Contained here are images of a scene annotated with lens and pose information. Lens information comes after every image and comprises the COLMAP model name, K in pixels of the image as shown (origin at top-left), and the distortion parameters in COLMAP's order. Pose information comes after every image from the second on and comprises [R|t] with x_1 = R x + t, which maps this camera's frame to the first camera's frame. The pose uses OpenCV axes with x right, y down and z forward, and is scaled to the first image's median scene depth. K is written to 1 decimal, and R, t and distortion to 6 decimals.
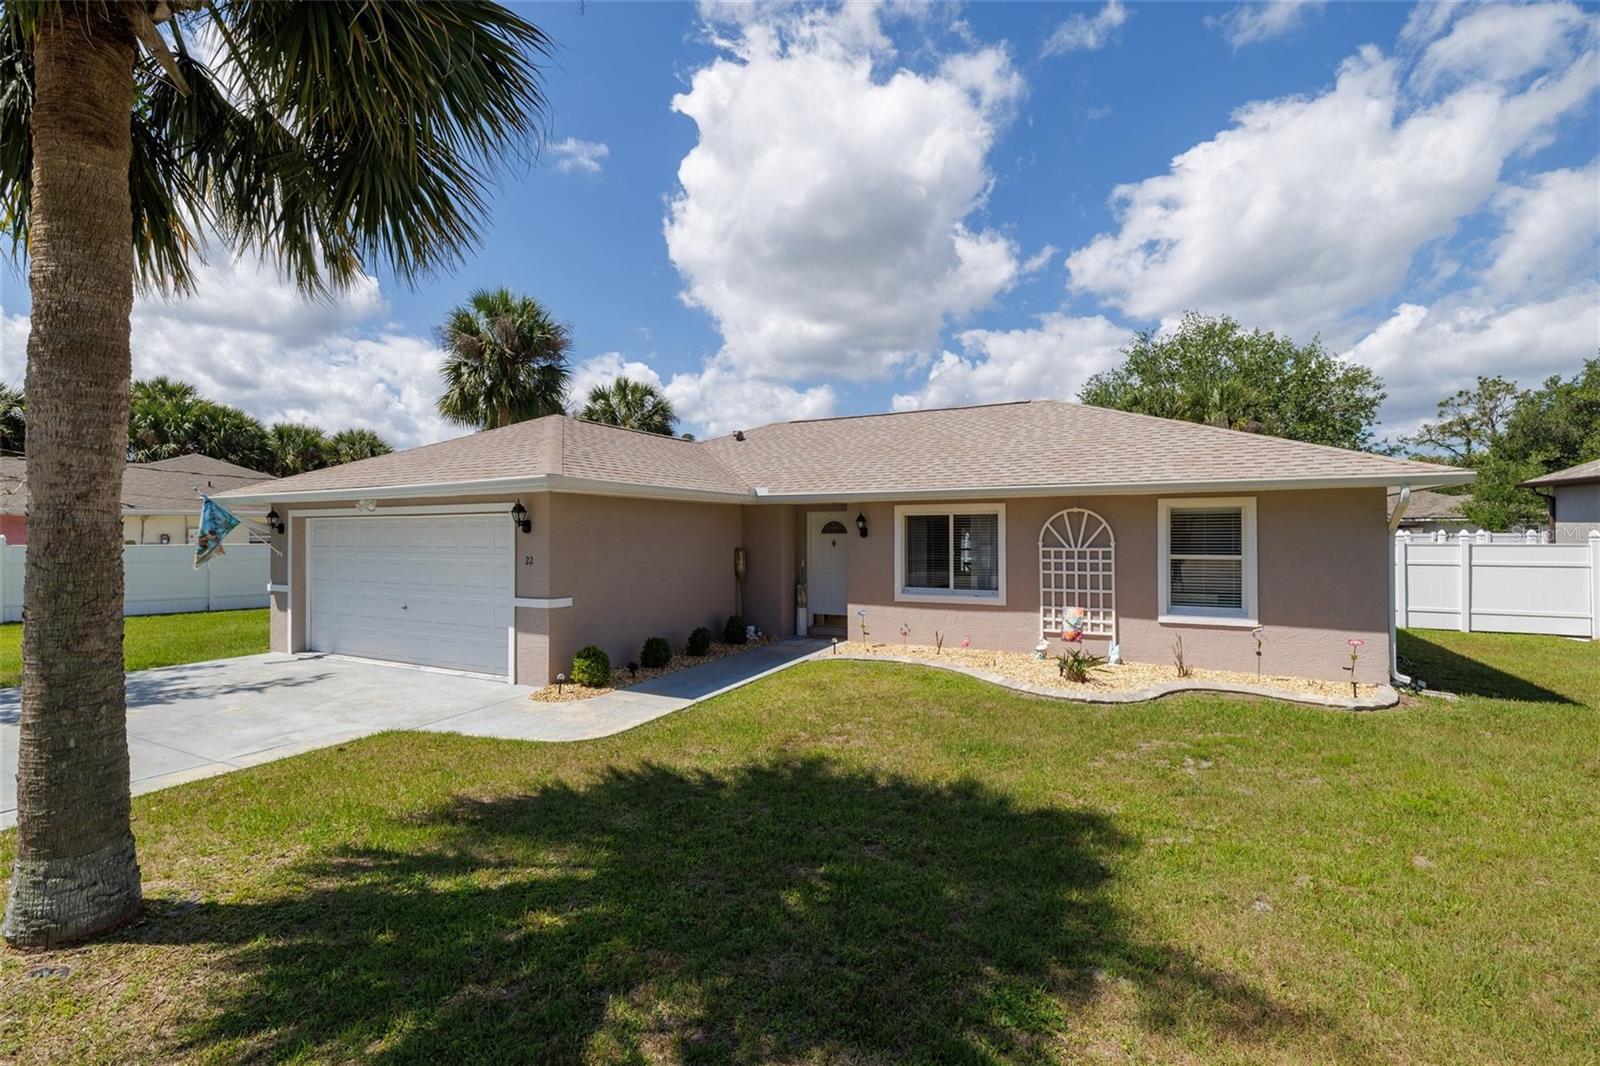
lens RADIAL K [[711.9, 0, 800.0], [0, 711.9, 533.0], [0, 0, 1]] dist [-0.001231, 0.000979]
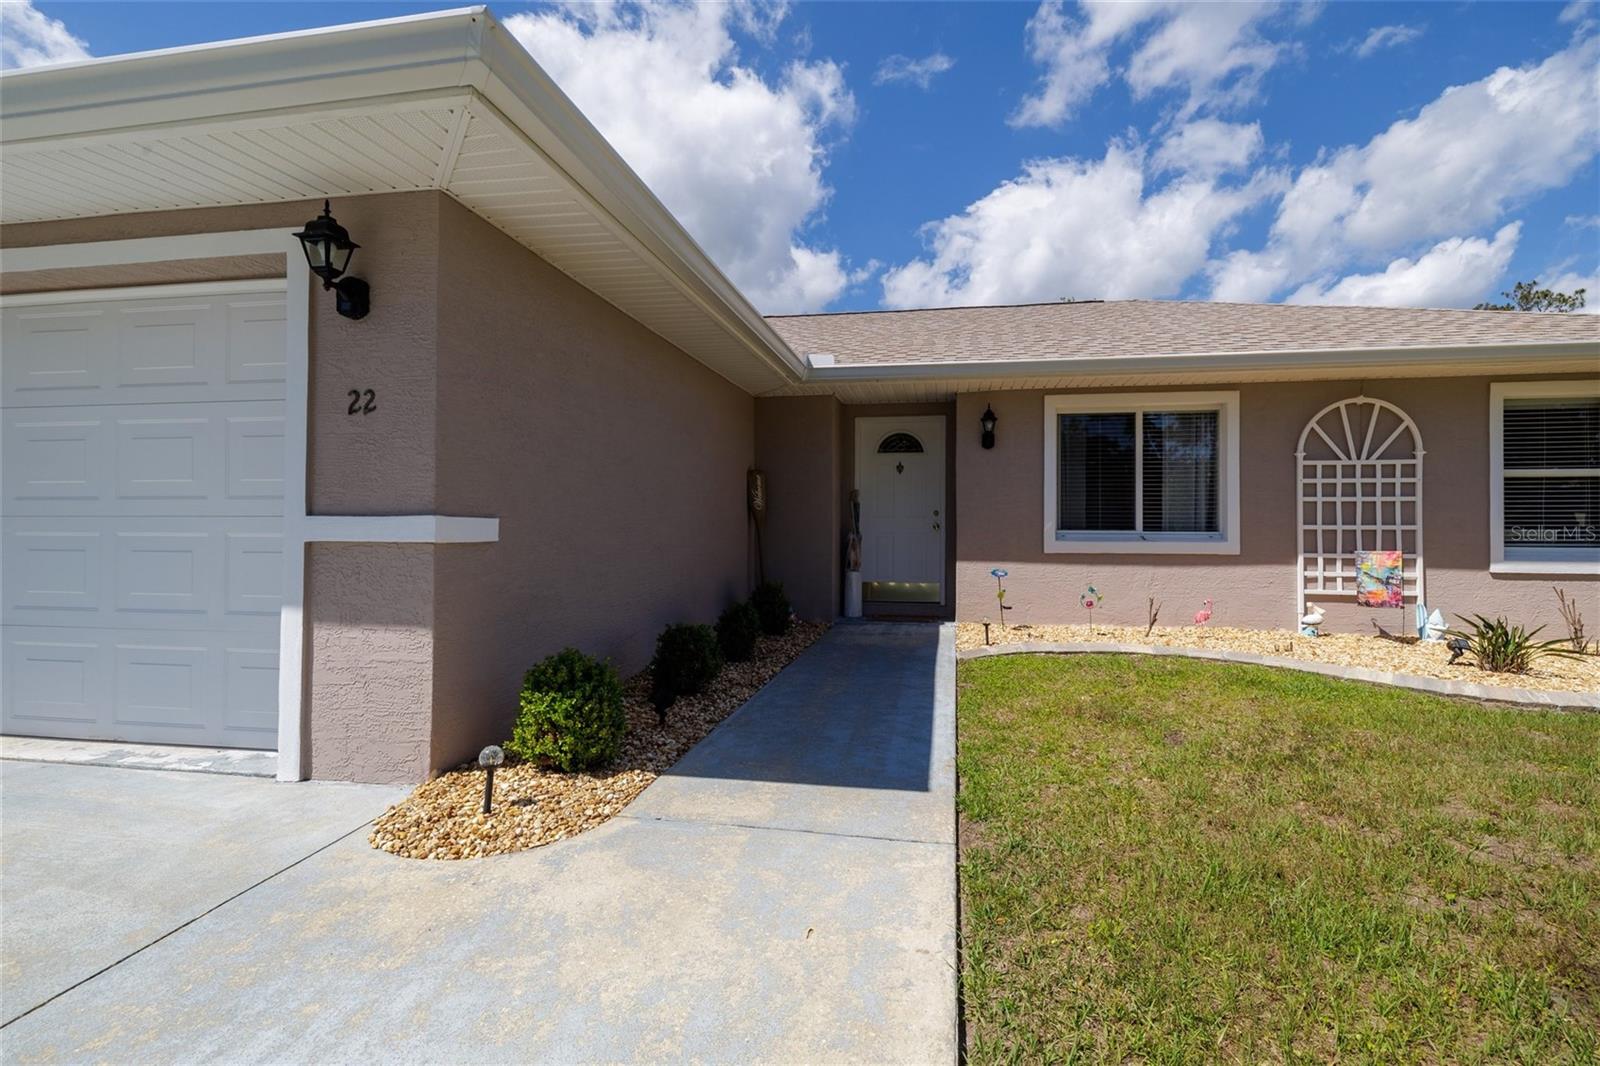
lens RADIAL K [[652.6, 0, 822.1], [0, 652.6, 525.8], [0, 0, 1]] dist [0.001111, 0.000130]
pose [[0.949945, 0.012030, 0.312185, -0.229244], [-0.008904, 0.999895, -0.011435, 0.083035], [-0.312290, 0.008083, 0.949953, 0.545556]]
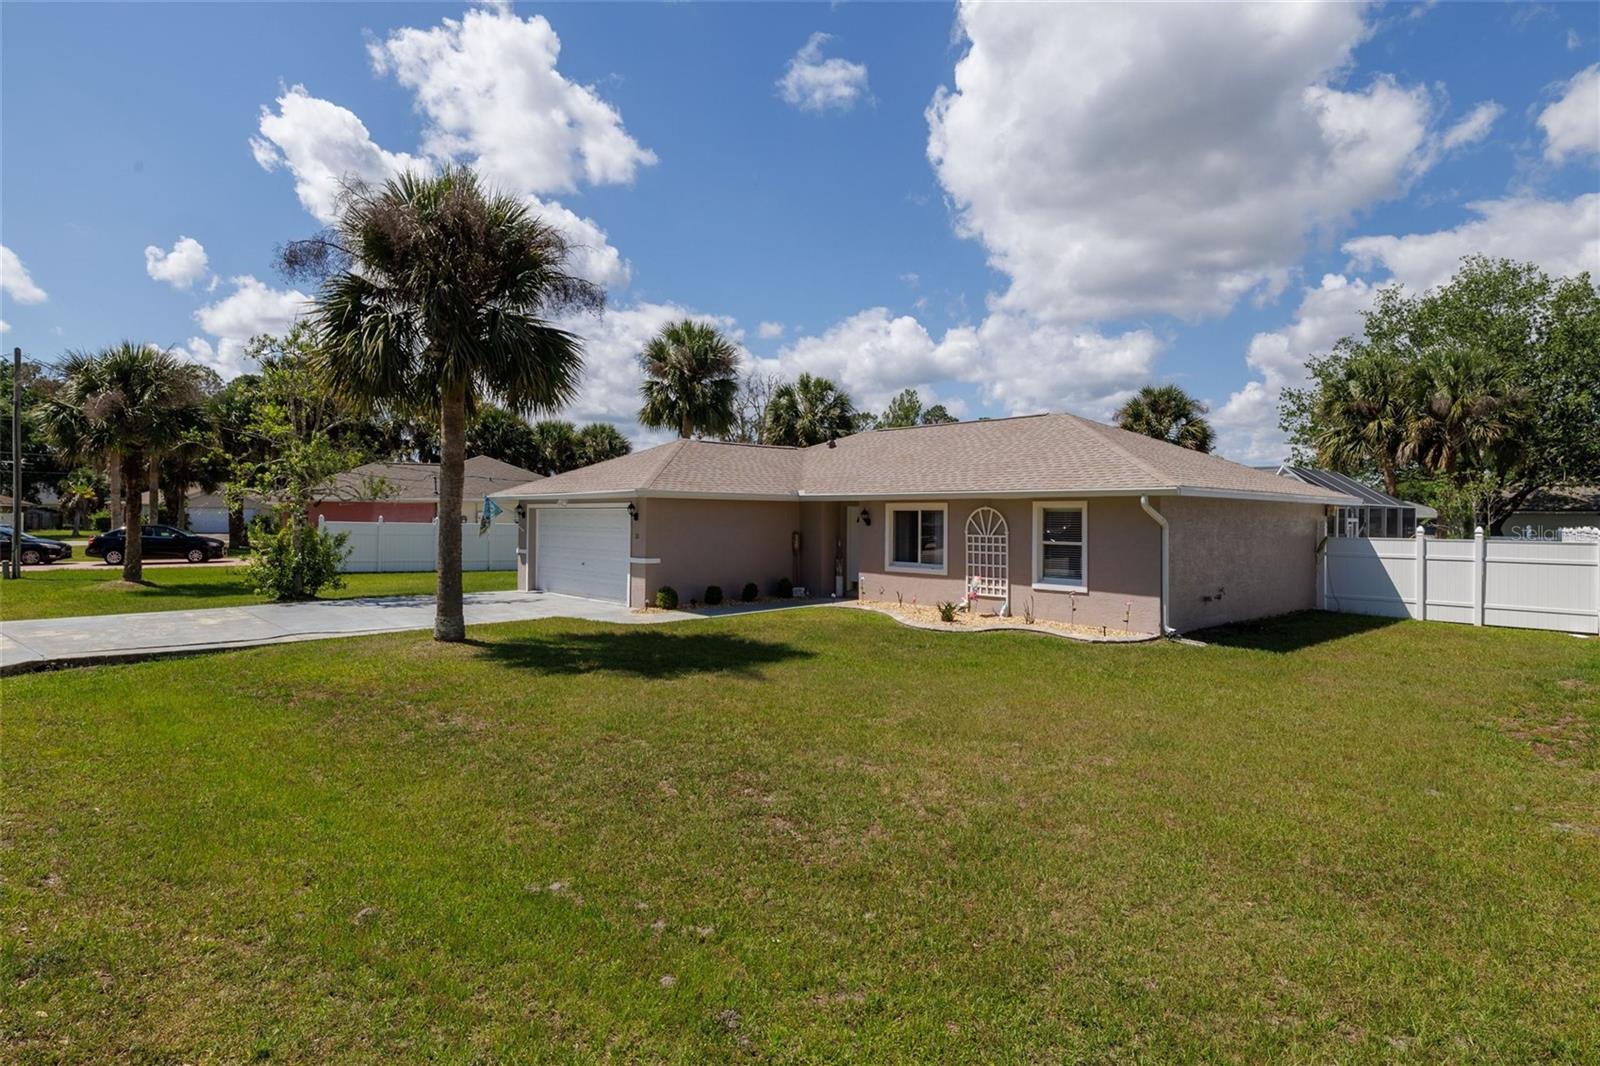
lens RADIAL K [[857.1, 0, 800.0], [0, 857.1, 533.0], [0, 0, 1]] dist [0.024720, -0.000216]
pose [[0.938833, 0.017375, -0.343935, 0.574076], [-0.011027, 0.999731, 0.020404, -0.012904], [0.344197, -0.015363, 0.938772, -0.668188]]
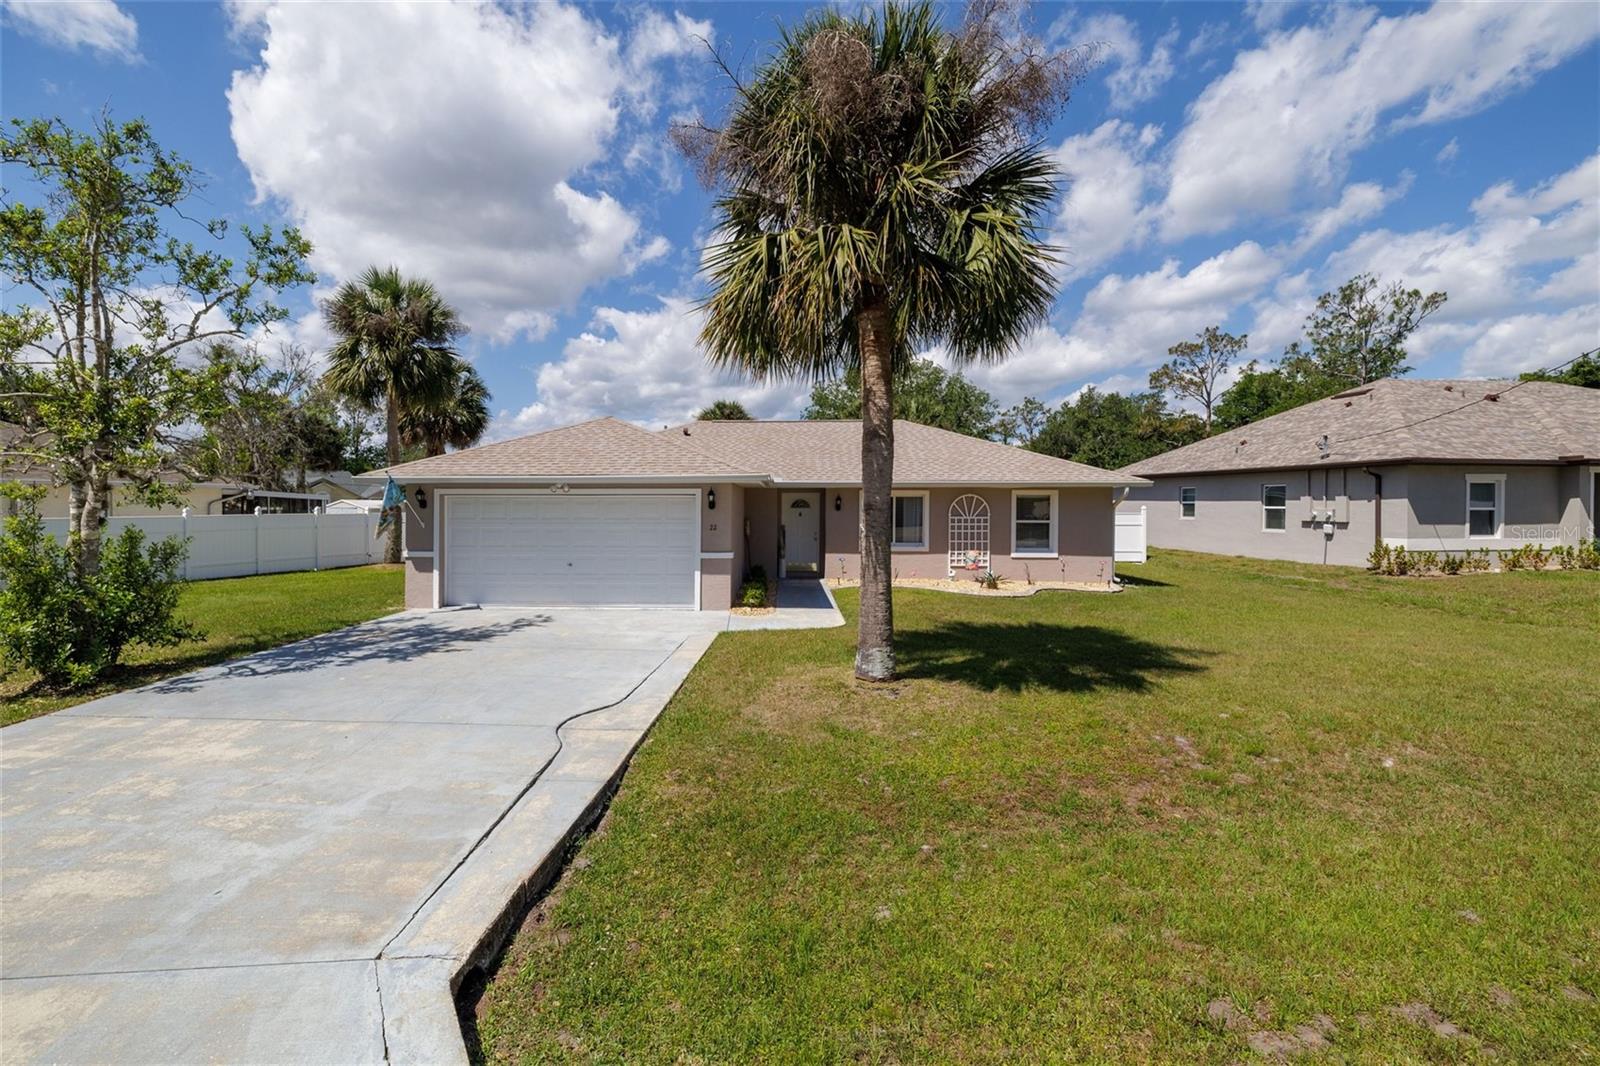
lens RADIAL K [[691.7, 0, 763.5], [0, 691.7, 529.5], [0, 0, 1]] dist [0.001166, 0.000082]
pose [[0.905390, -0.012929, 0.424383, -0.726422], [-0.003079, 0.999310, 0.037014, -0.008572], [-0.424569, -0.034818, 0.904726, -0.298206]]
